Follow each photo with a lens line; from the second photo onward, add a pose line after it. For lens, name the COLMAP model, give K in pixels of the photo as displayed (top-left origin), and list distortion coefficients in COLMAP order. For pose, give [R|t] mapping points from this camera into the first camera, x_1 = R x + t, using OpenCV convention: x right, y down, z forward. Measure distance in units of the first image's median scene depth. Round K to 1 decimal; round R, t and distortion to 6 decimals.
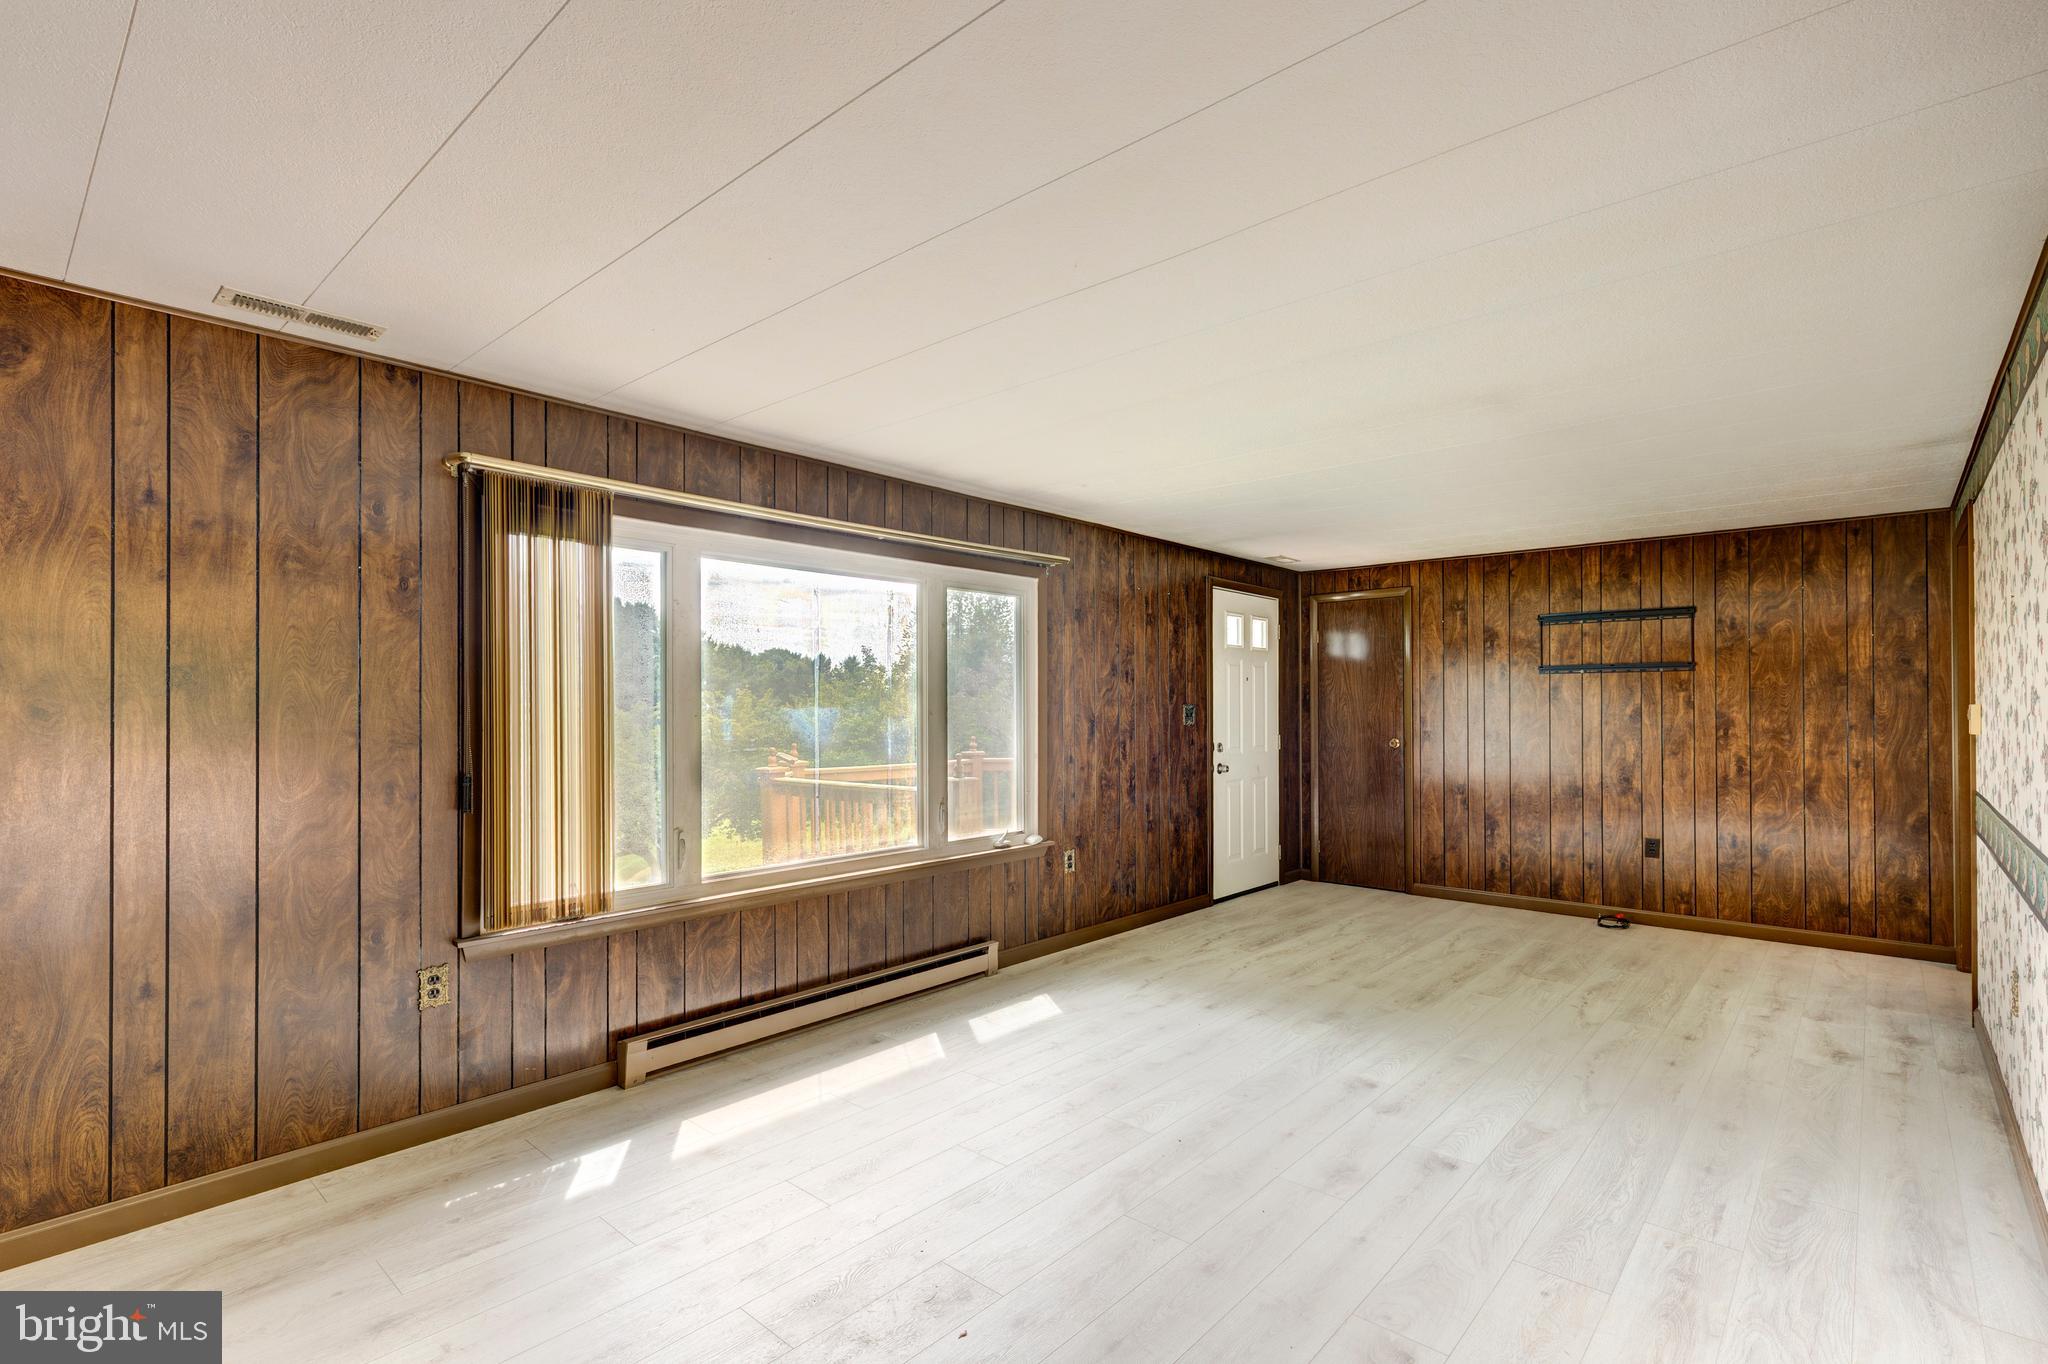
lens RADIAL K [[951.2, 0, 1014.8], [0, 951.2, 702.7], [0, 0, 1]] dist [0.000689, -0.000080]
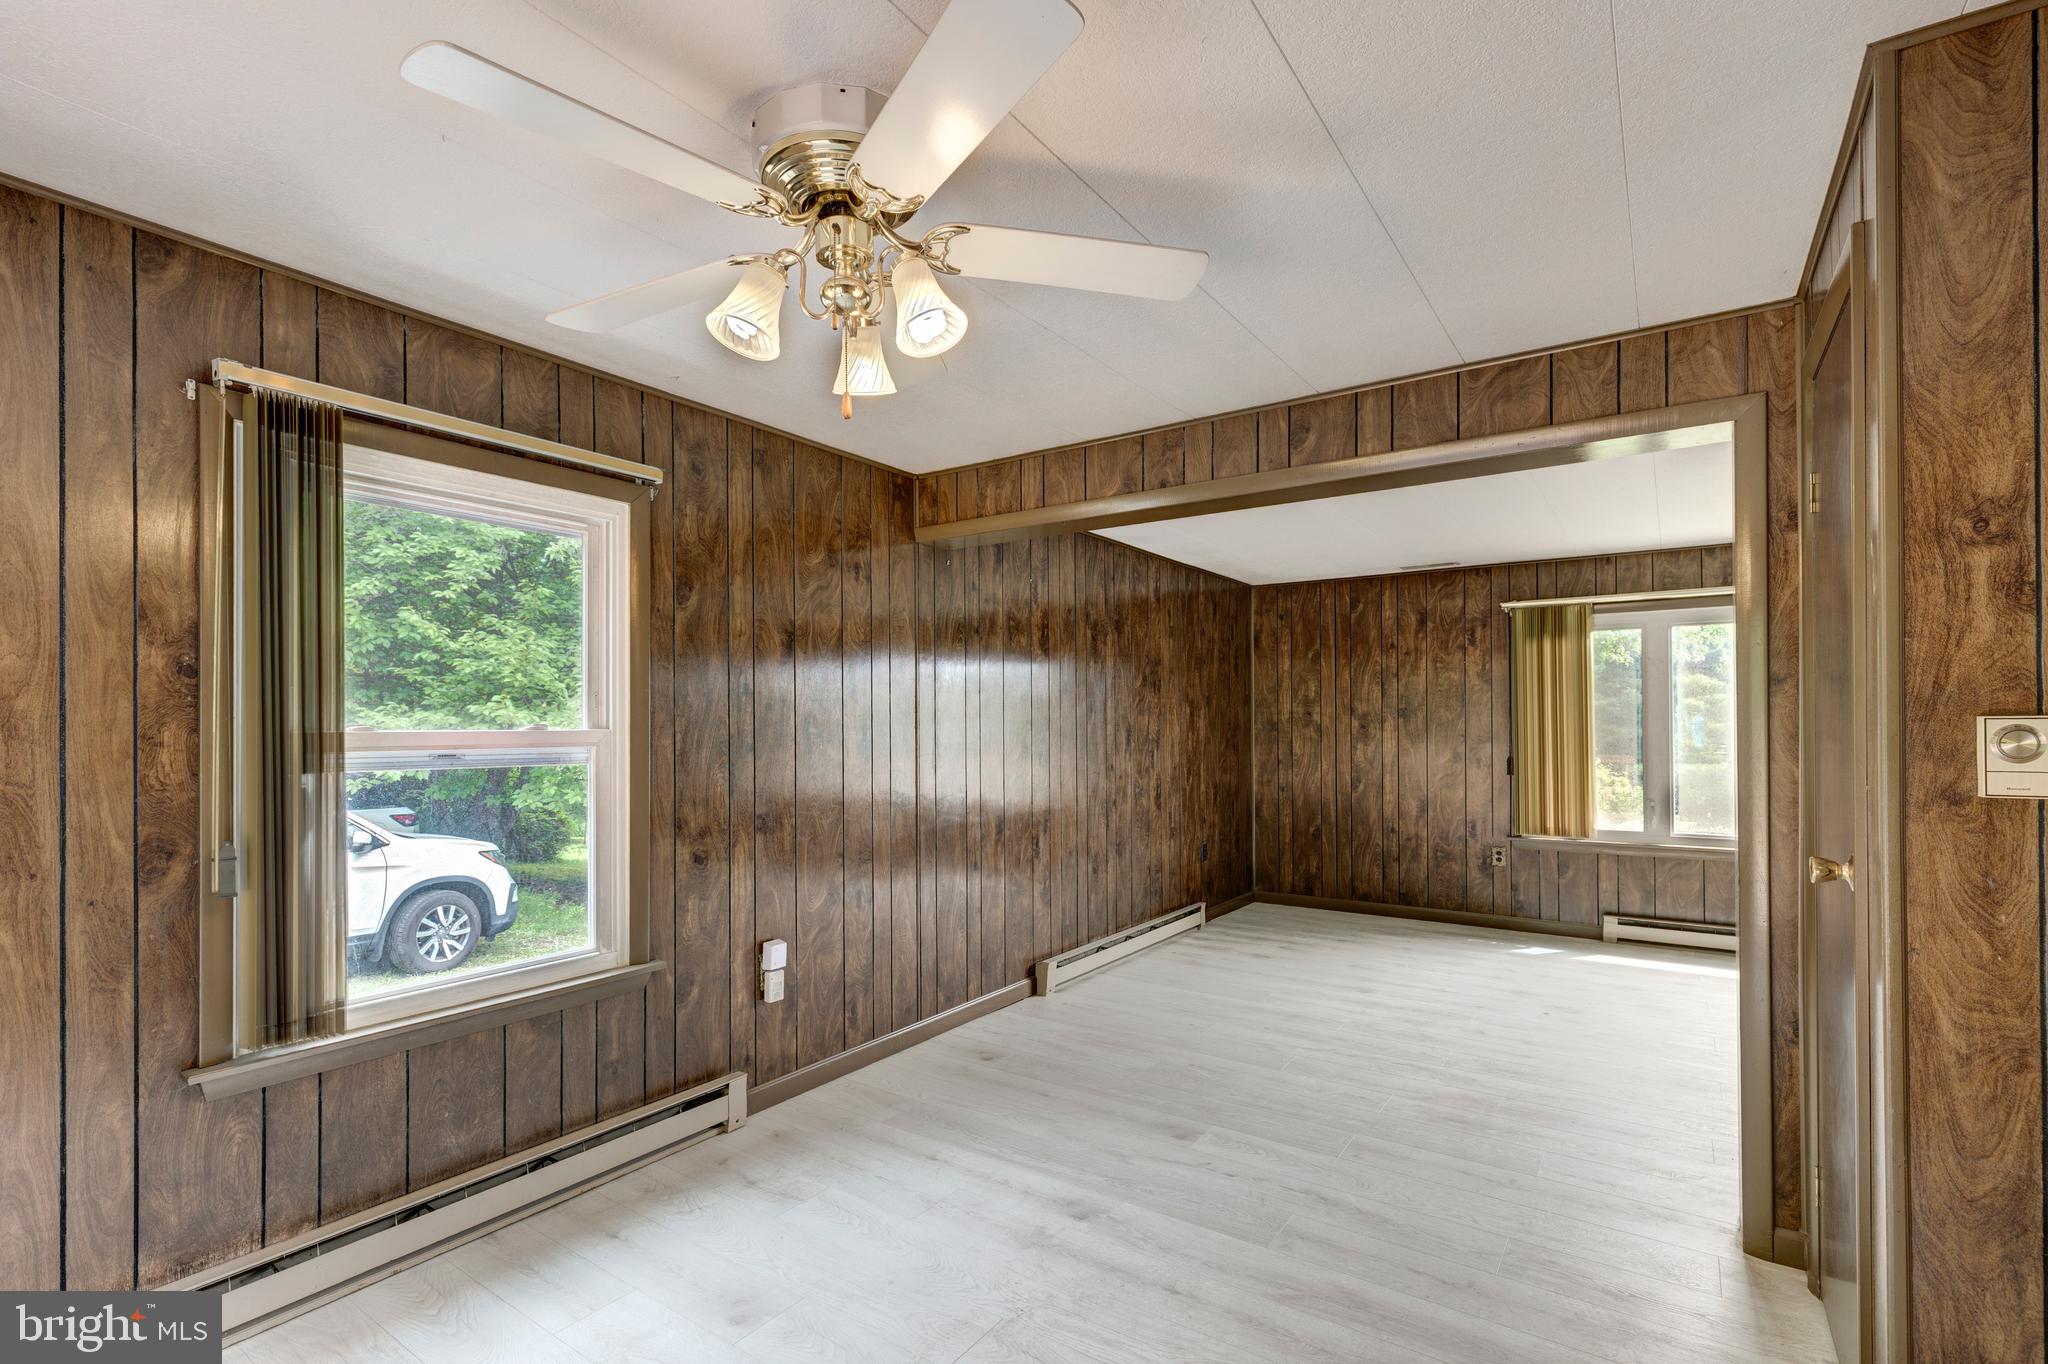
lens RADIAL K [[935.1, 0, 1034.9], [0, 935.1, 720.3], [0, 0, 1]] dist [0.021738, -0.000075]
pose [[0.141533, -0.006307, -0.989913, 0.819797], [0.007962, 0.999955, -0.005232, -0.000456], [0.989901, -0.007142, 0.141577, -0.194498]]
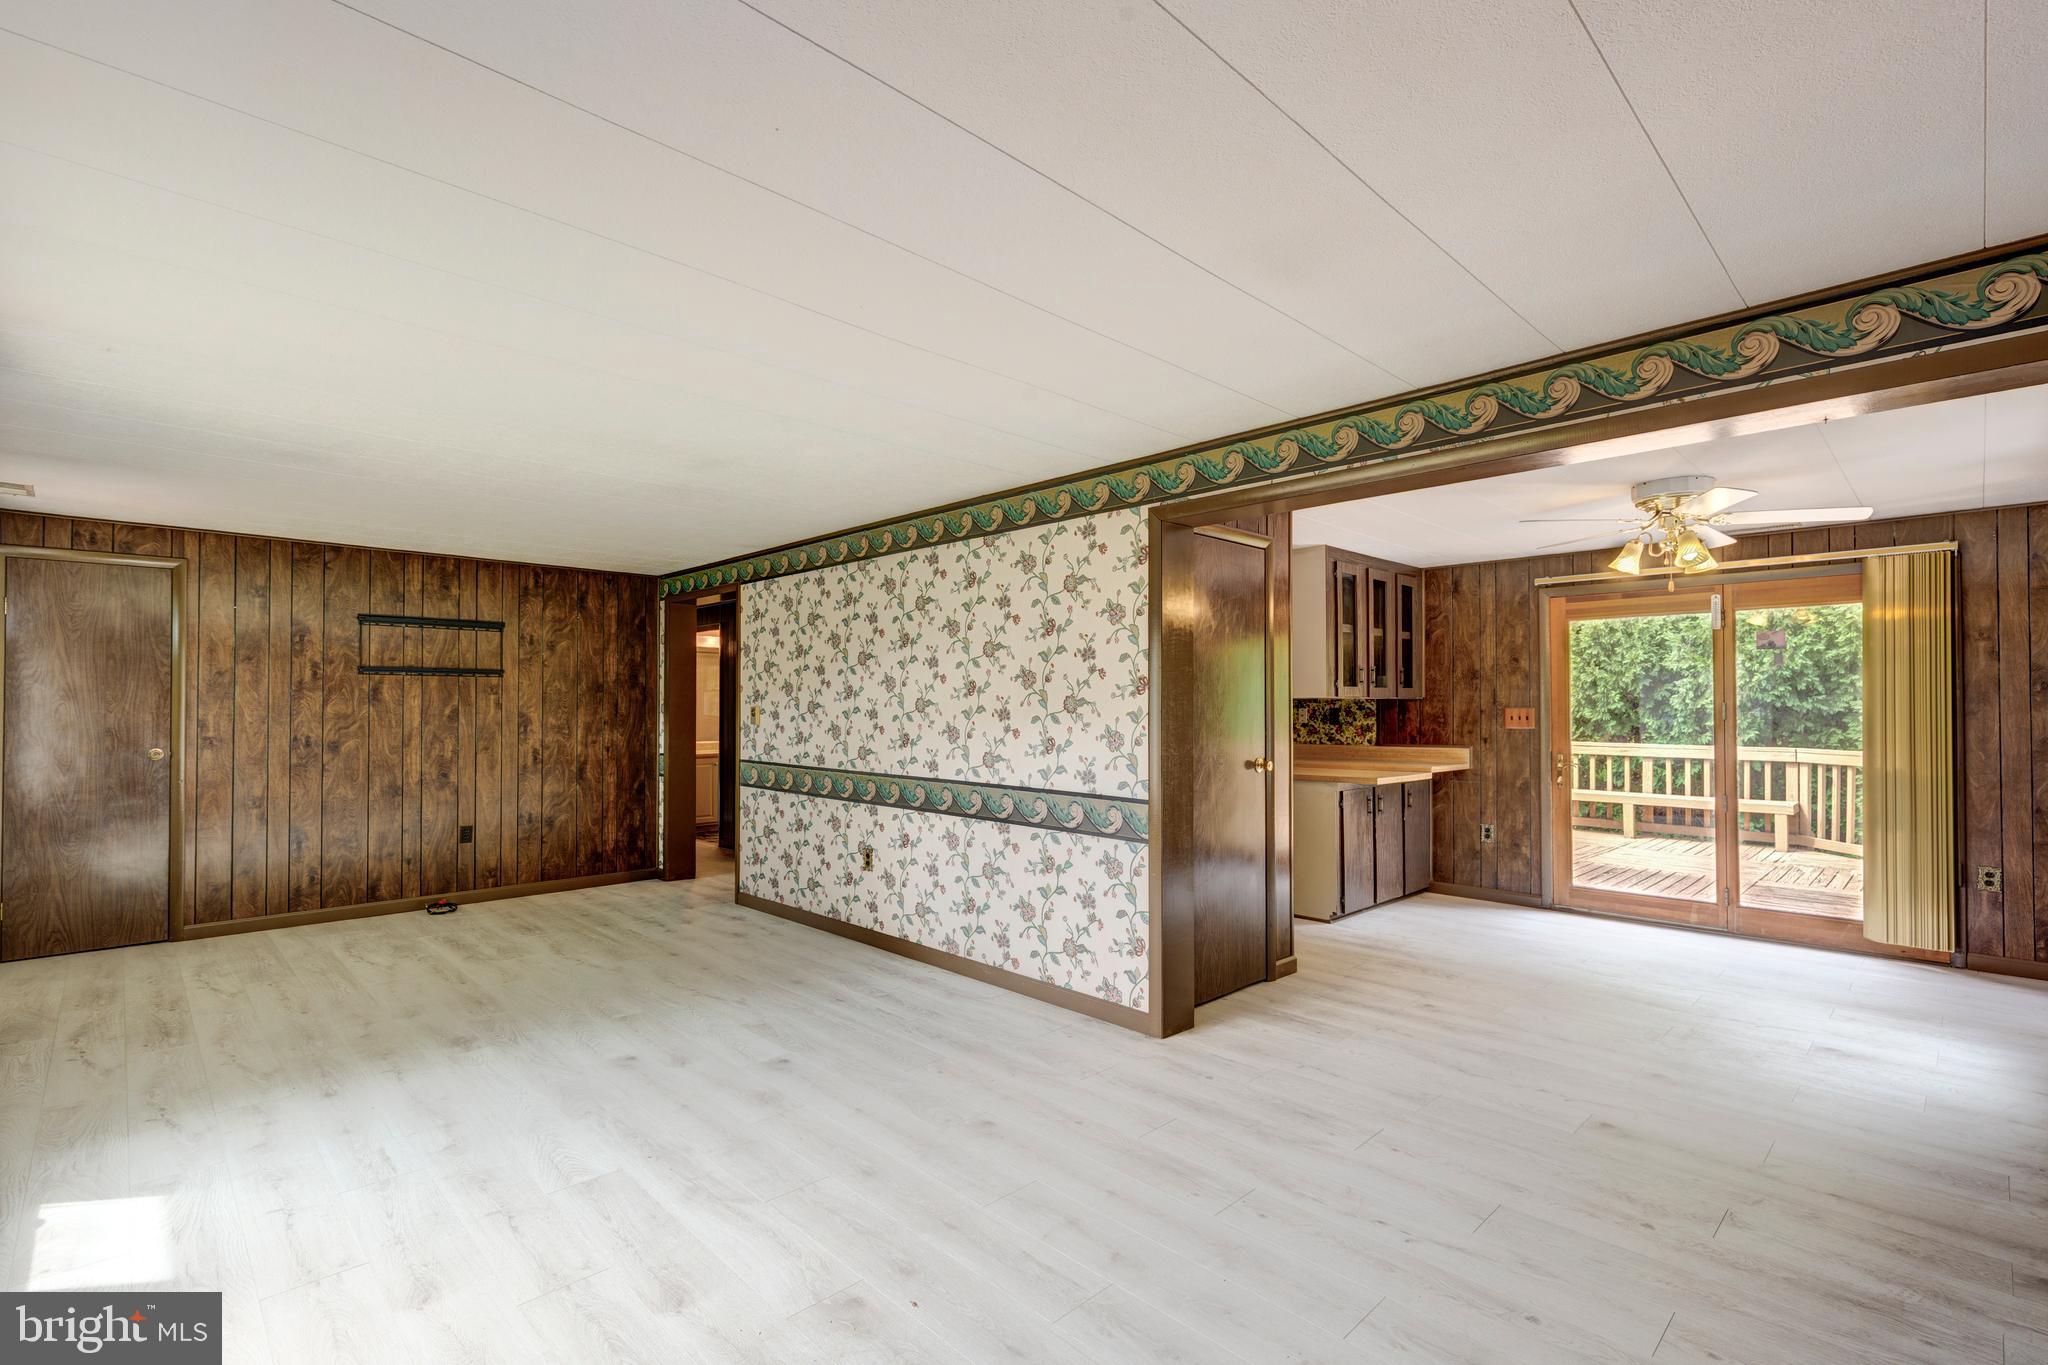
lens RADIAL K [[927.0, 0, 1015.2], [0, 927.0, 691.8], [0, 0, 1]] dist [0.004169, 0.000095]
pose [[0.068049, 0.017720, 0.997525, -0.468896], [-0.005641, 0.999833, -0.017376, 0.000839], [-0.997666, -0.004445, 0.068138, 0.352368]]
